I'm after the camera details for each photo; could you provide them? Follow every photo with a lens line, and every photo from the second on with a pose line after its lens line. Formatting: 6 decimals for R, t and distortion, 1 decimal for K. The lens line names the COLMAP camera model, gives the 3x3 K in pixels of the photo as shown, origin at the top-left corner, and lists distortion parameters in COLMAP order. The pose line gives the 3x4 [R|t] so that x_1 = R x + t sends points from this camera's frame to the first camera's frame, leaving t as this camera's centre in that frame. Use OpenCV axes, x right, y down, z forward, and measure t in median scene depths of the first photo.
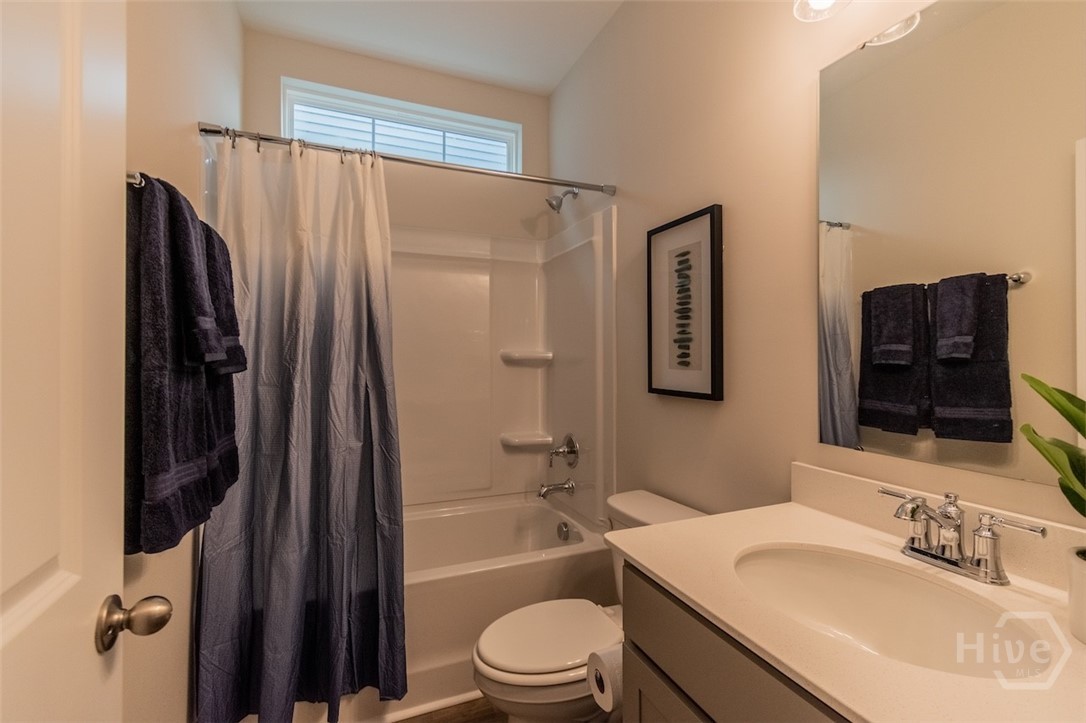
lens RADIAL K [[476.3, 0, 543.0], [0, 476.3, 361.5], [0, 0, 1]] dist [0.000641, 0.000469]
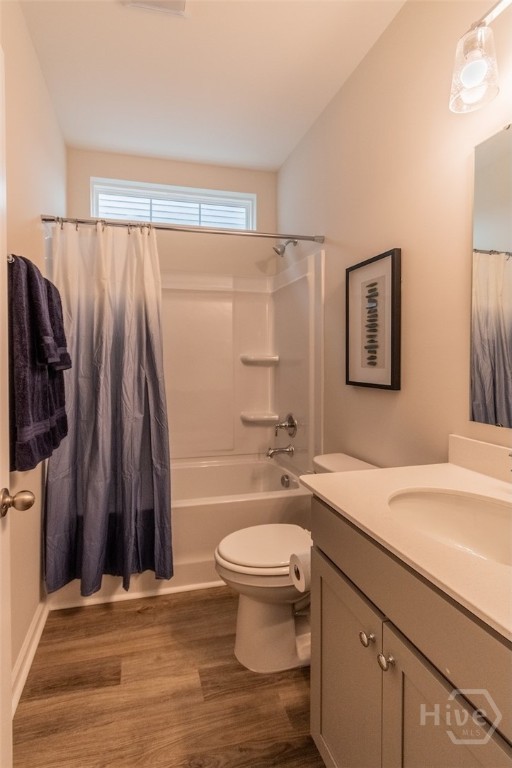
lens RADIAL K [[347.3, 0, 255.1], [0, 347.3, 369.4], [0, 0, 1]] dist [0.001560, 0.000077]
pose [[0.997695, -0.000566, -0.067850, 0.058792], [0.001941, 0.999794, 0.020201, 0.000190], [0.067825, -0.020286, 0.997491, -0.099024]]
